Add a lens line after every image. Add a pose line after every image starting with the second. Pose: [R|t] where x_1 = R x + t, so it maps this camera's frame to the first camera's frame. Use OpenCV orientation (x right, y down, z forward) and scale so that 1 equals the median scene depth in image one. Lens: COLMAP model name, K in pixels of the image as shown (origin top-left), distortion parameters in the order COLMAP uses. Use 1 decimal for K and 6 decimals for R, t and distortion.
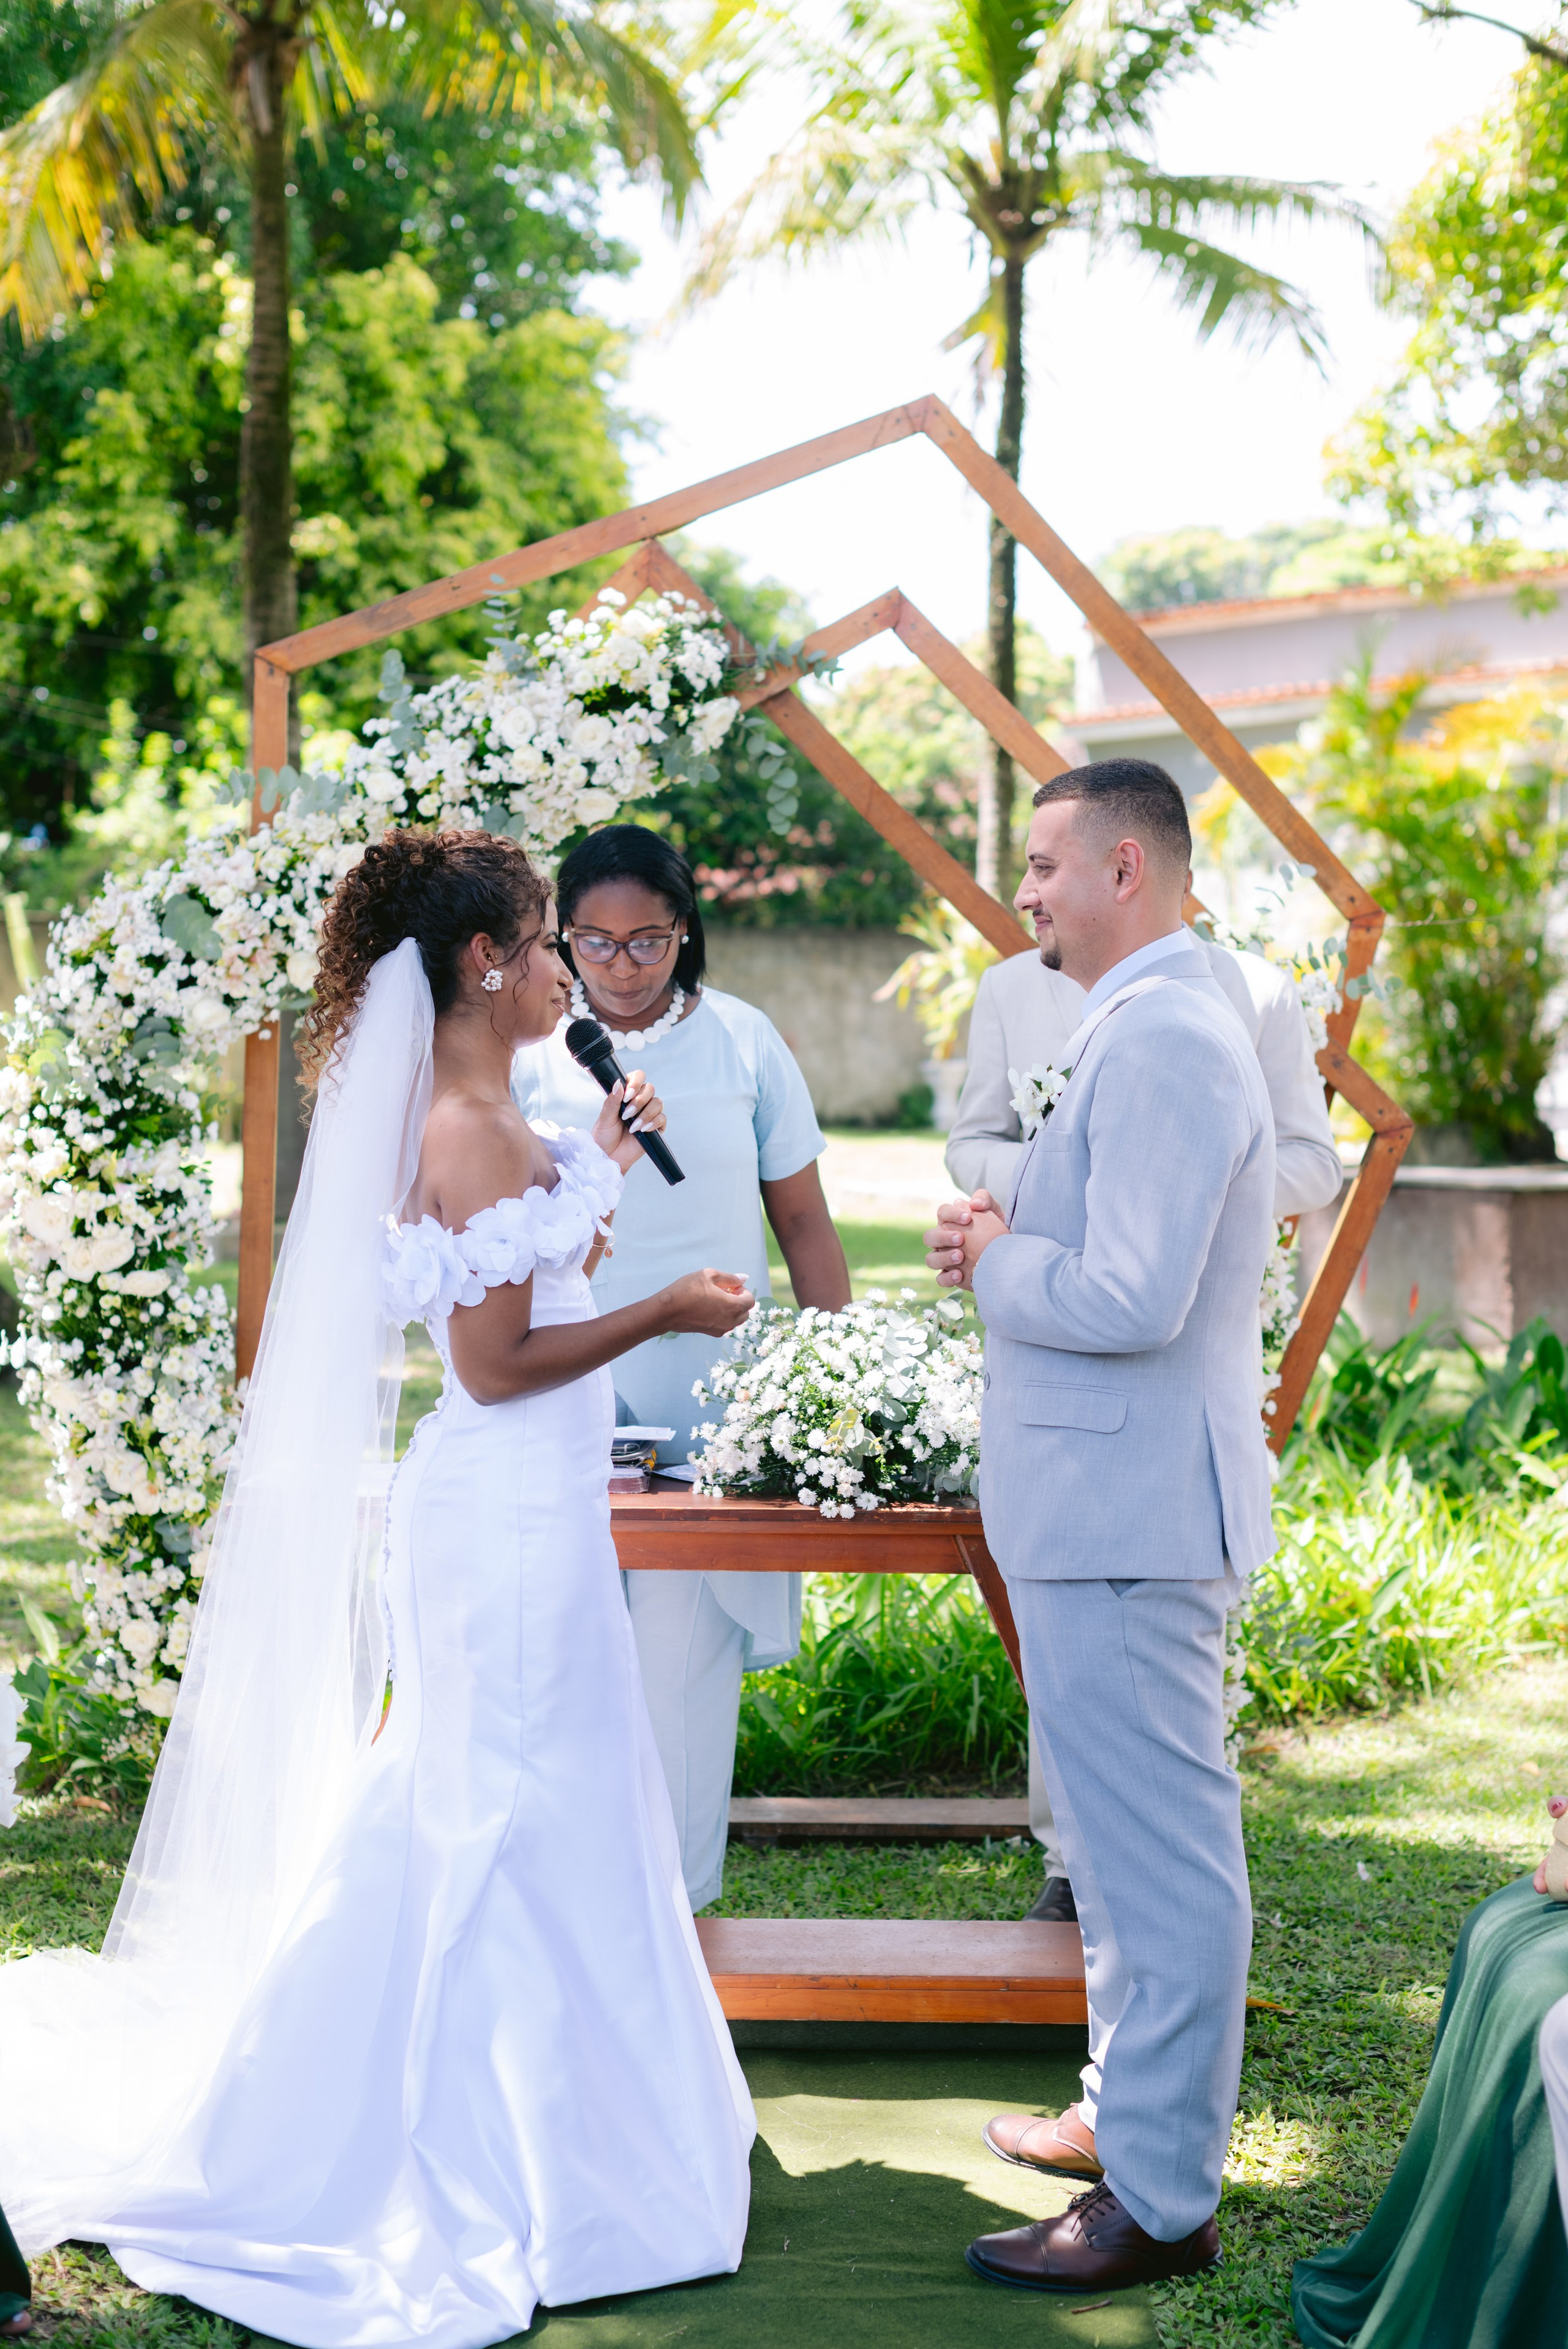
lens RADIAL K [[3465.9, 0, 789.8], [0, 3465.9, 1182.3], [0, 0, 1]] dist [-0.004564, -0.055538]
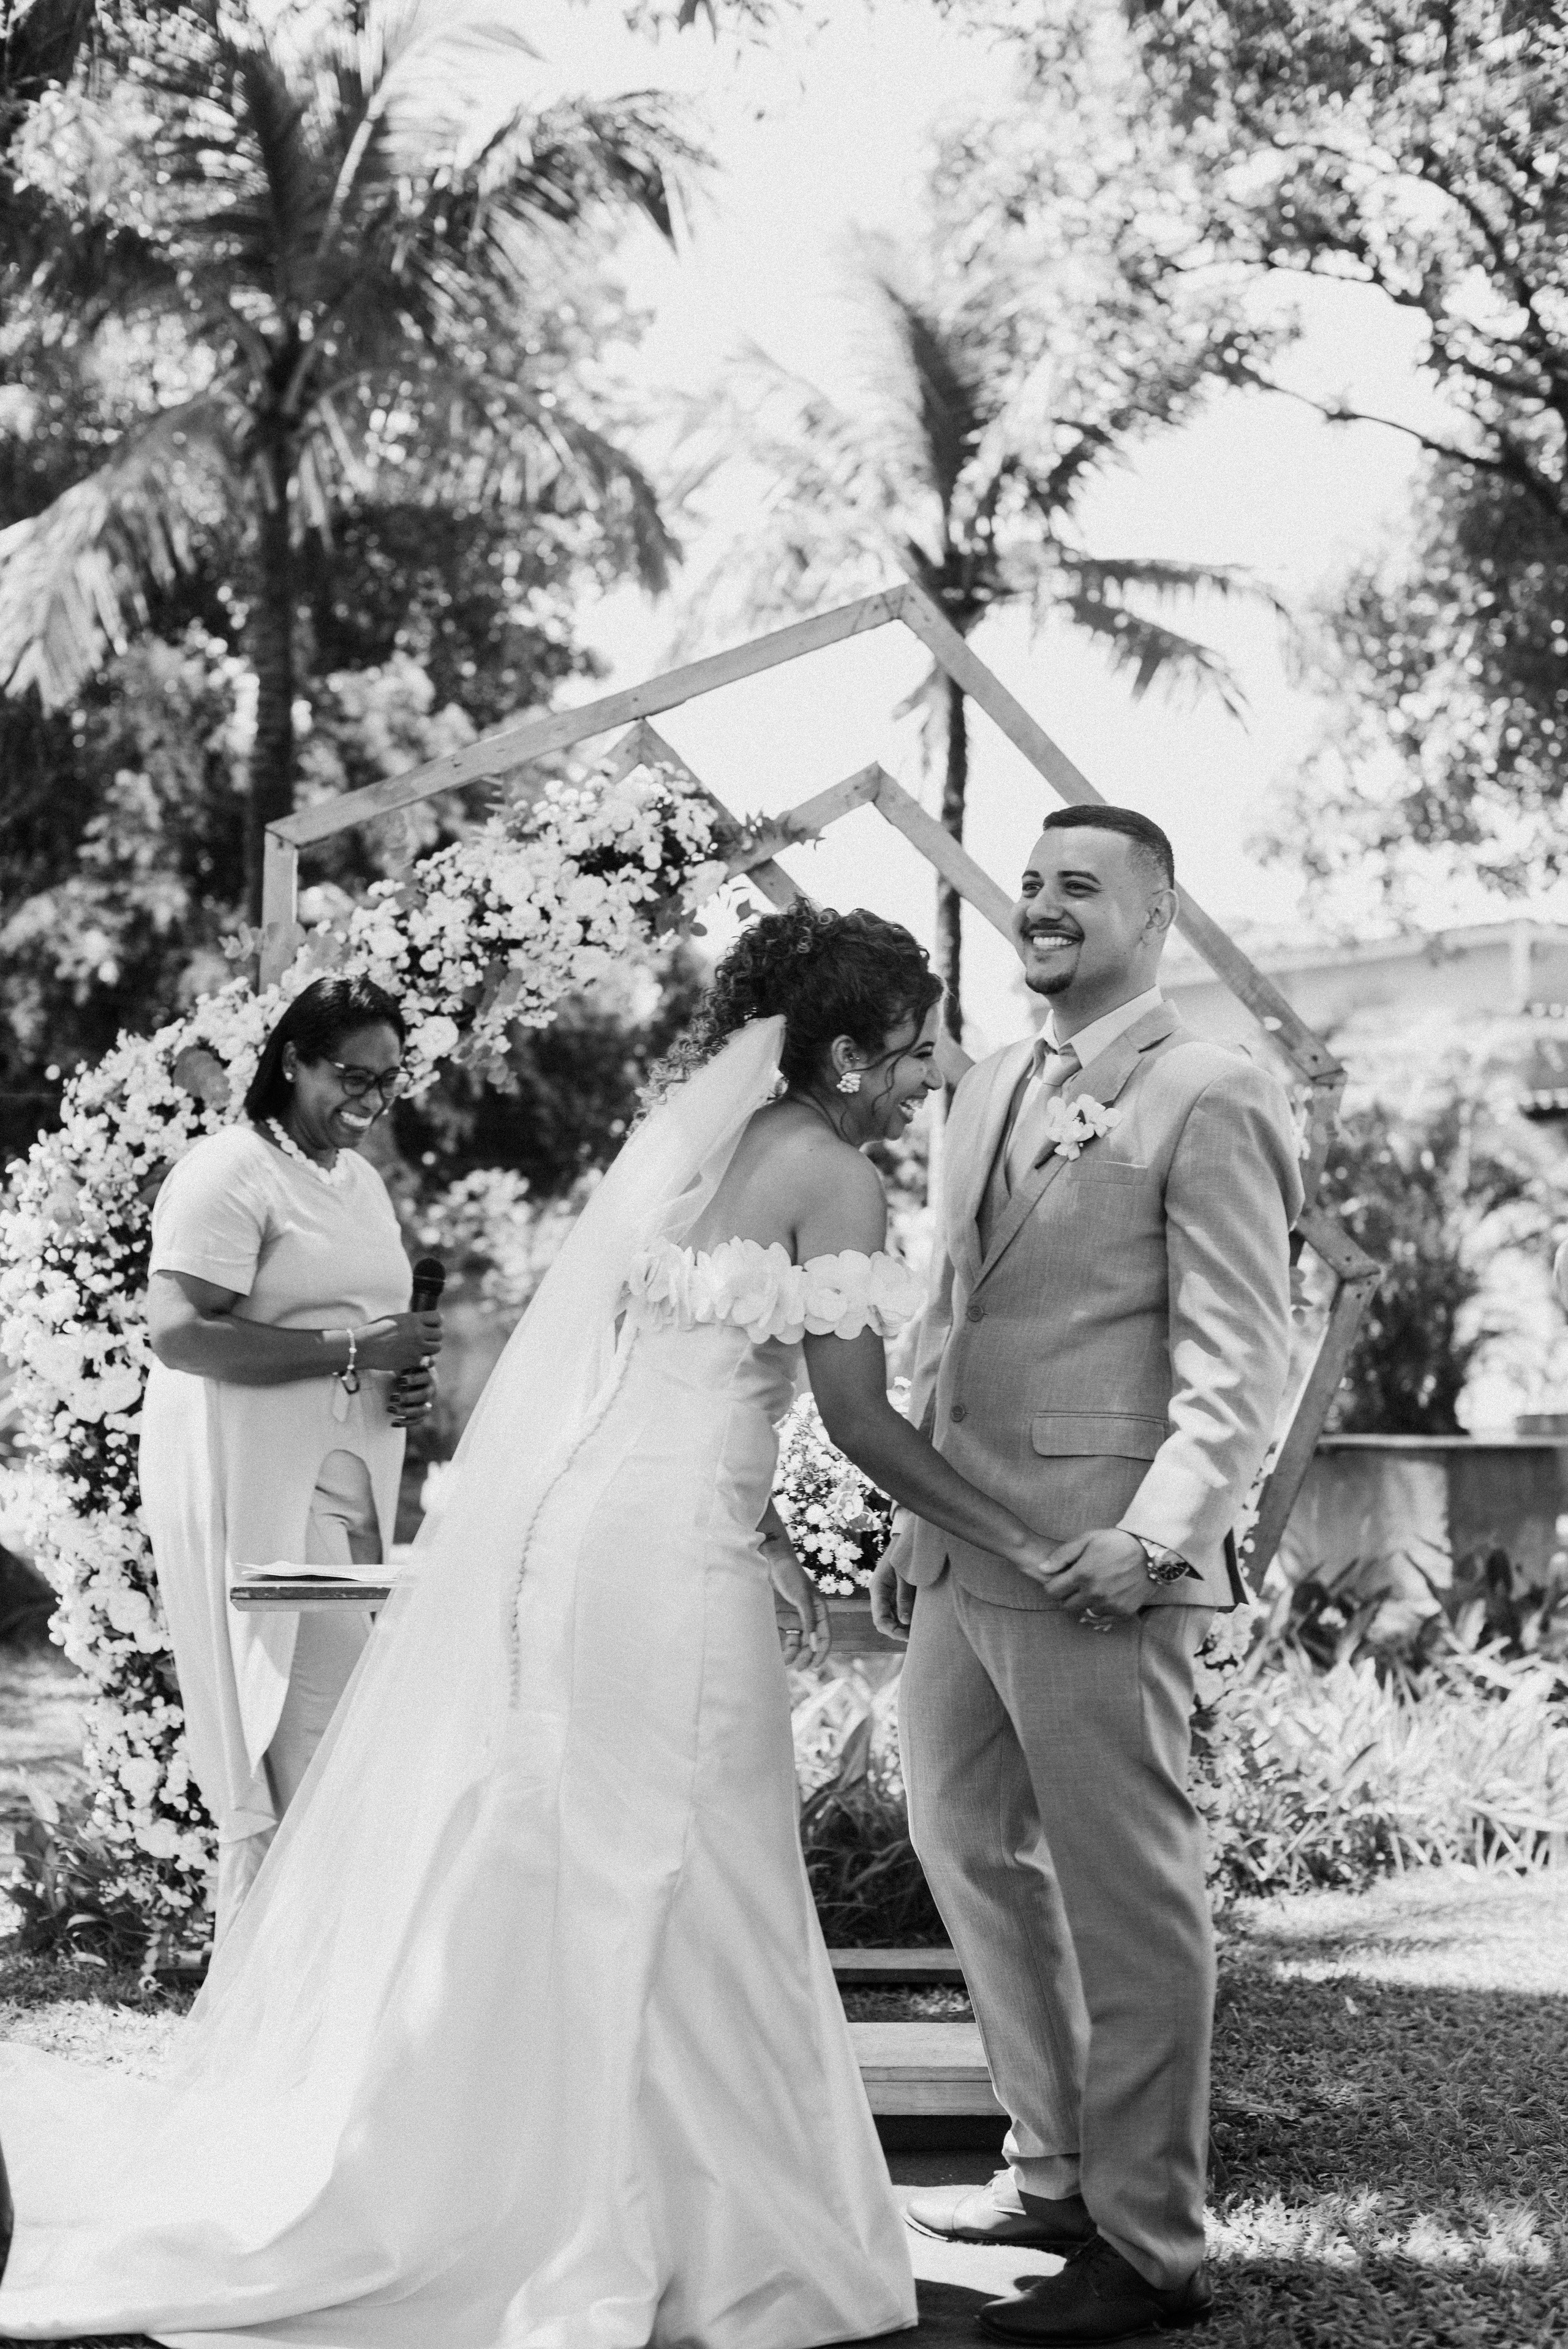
lens RADIAL K [[3214.5, 0, 760.2], [0, 3214.5, 1177.4], [0, 0, 1]] dist [0.009684, 0.017011]
pose [[0.999981, -0.004550, 0.004111, -0.009256], [0.004980, 0.993759, -0.111433, 0.063711], [-0.003578, 0.111452, 0.993763, 0.045040]]
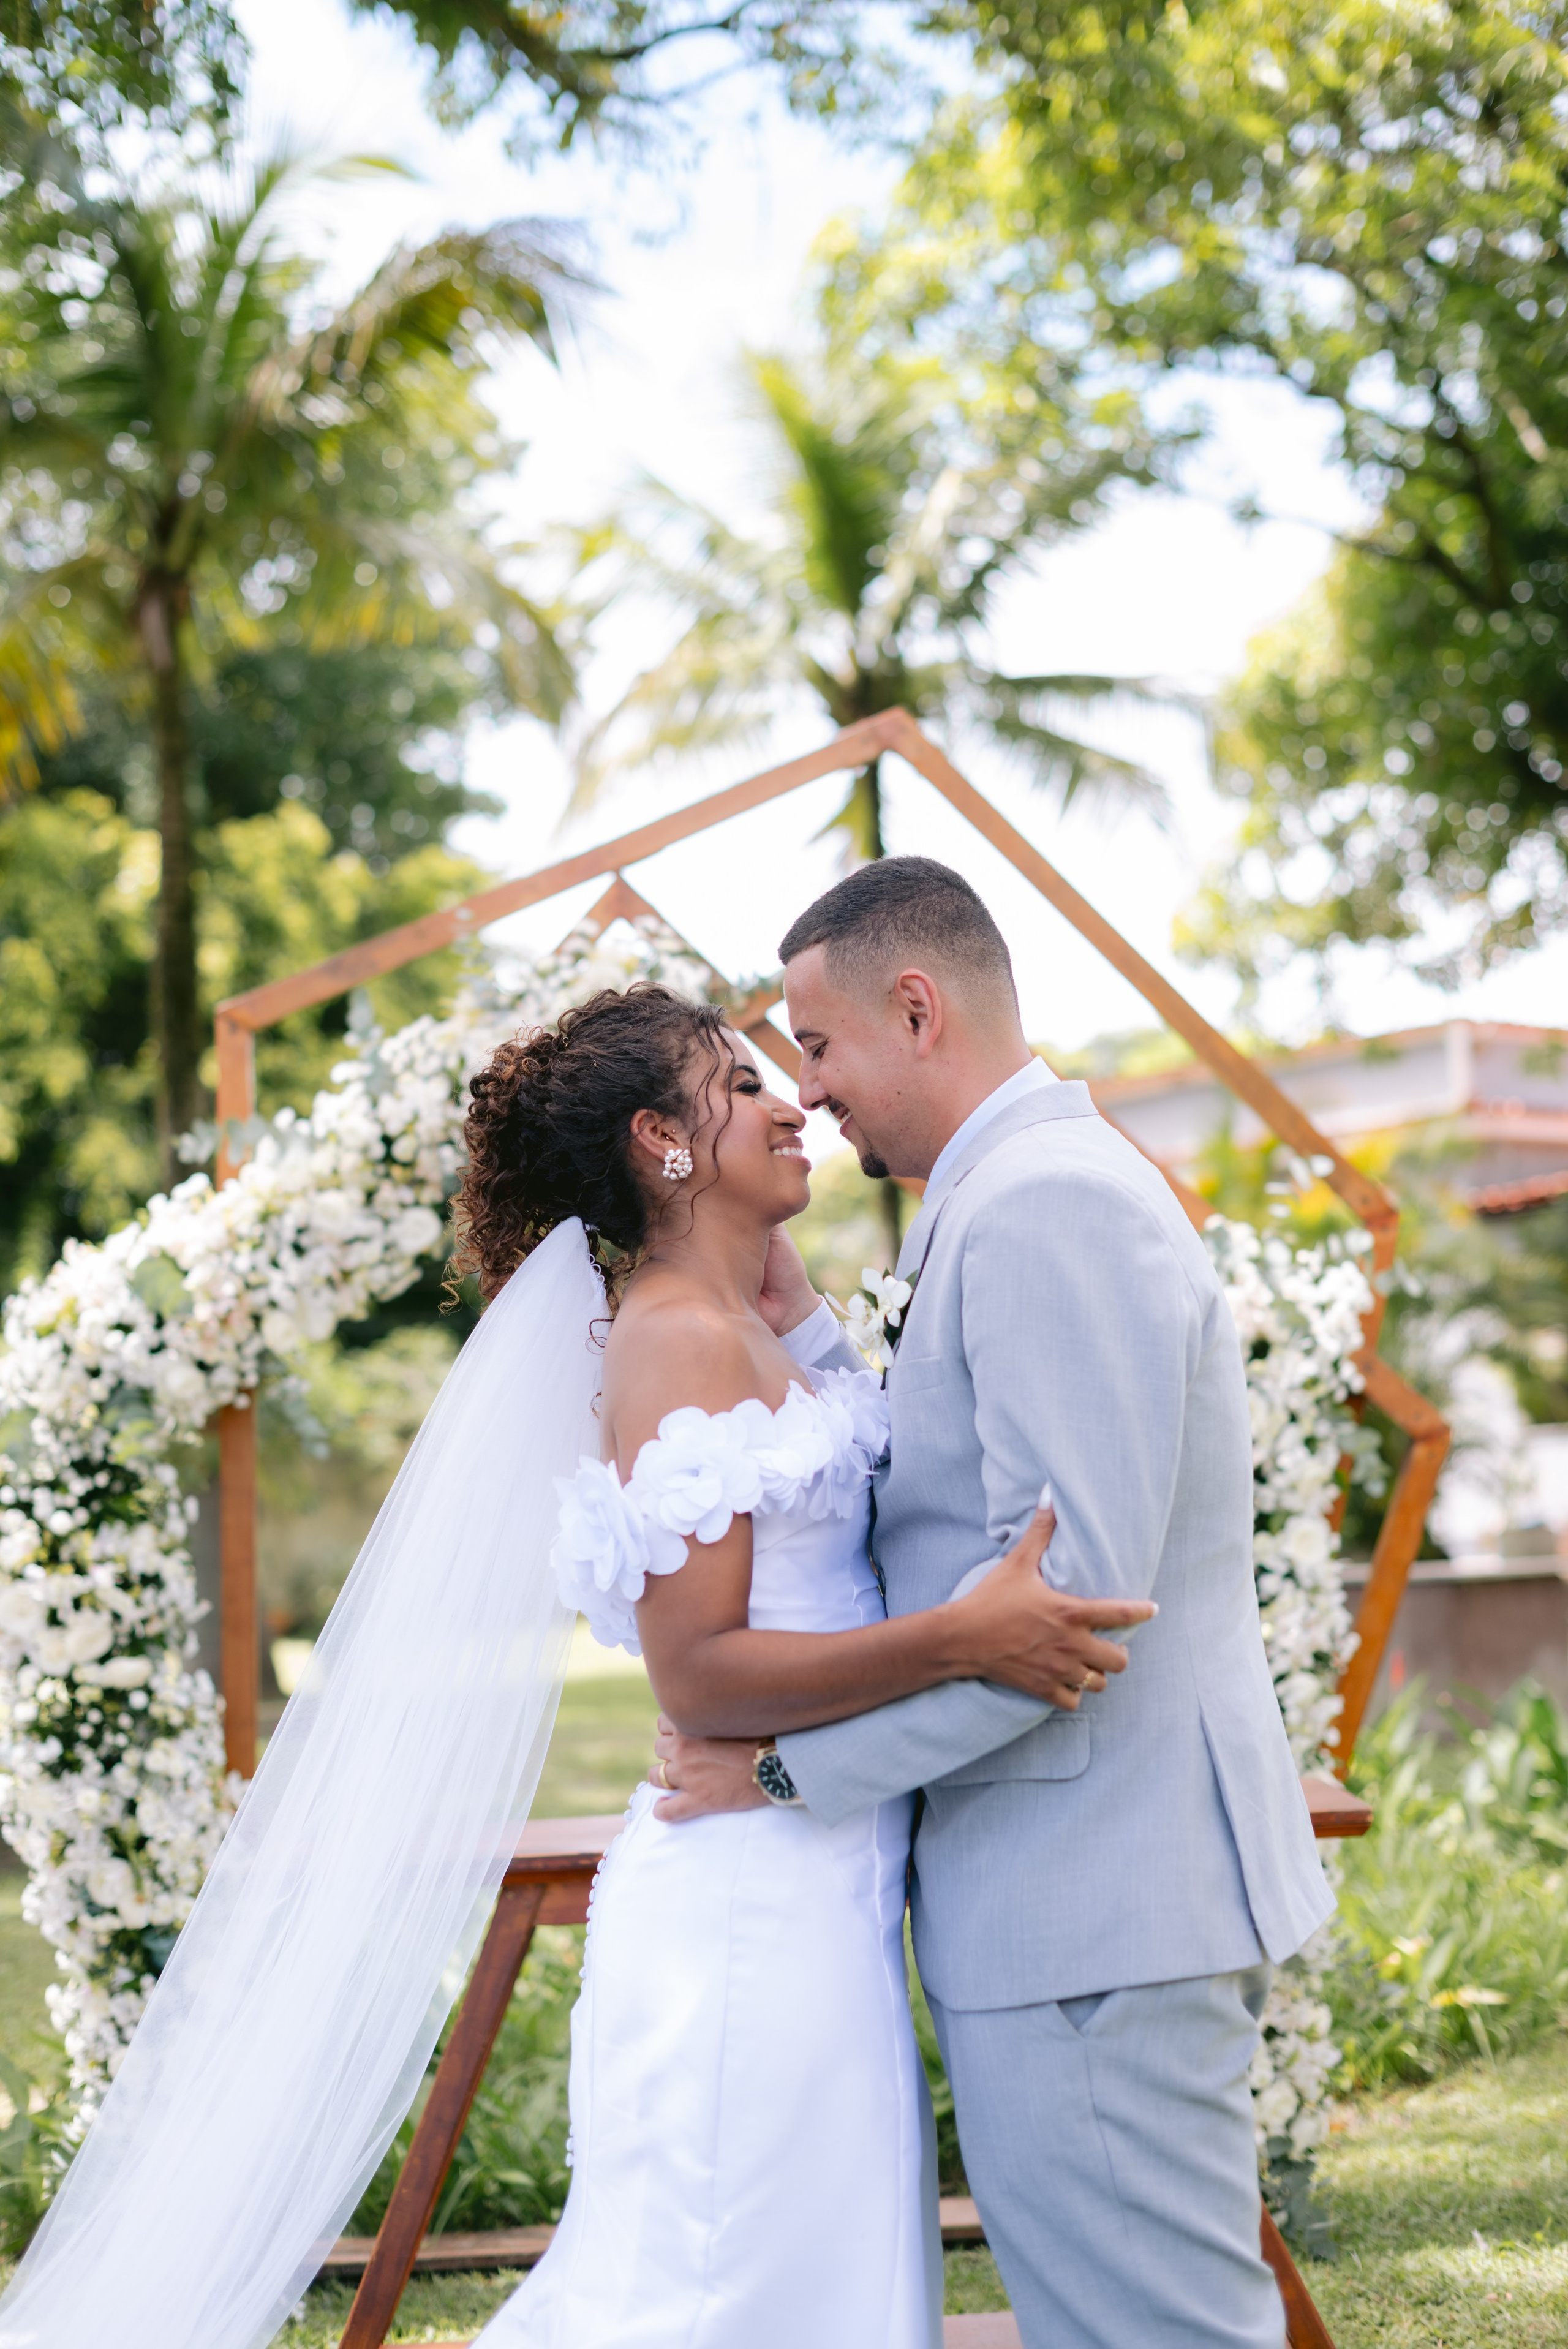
lens RADIAL K [[3280.2, 0, 731.5], [0, 3280.2, 1181.9], [0, 0, 1]] dist [0.008188, -0.003374]
pose [[0.997970, -0.059298, 0.023222, -0.035731], [0.062127, 0.986660, -0.150475, 0.041666], [-0.013989, 0.151613, 0.988341, 0.104467]]
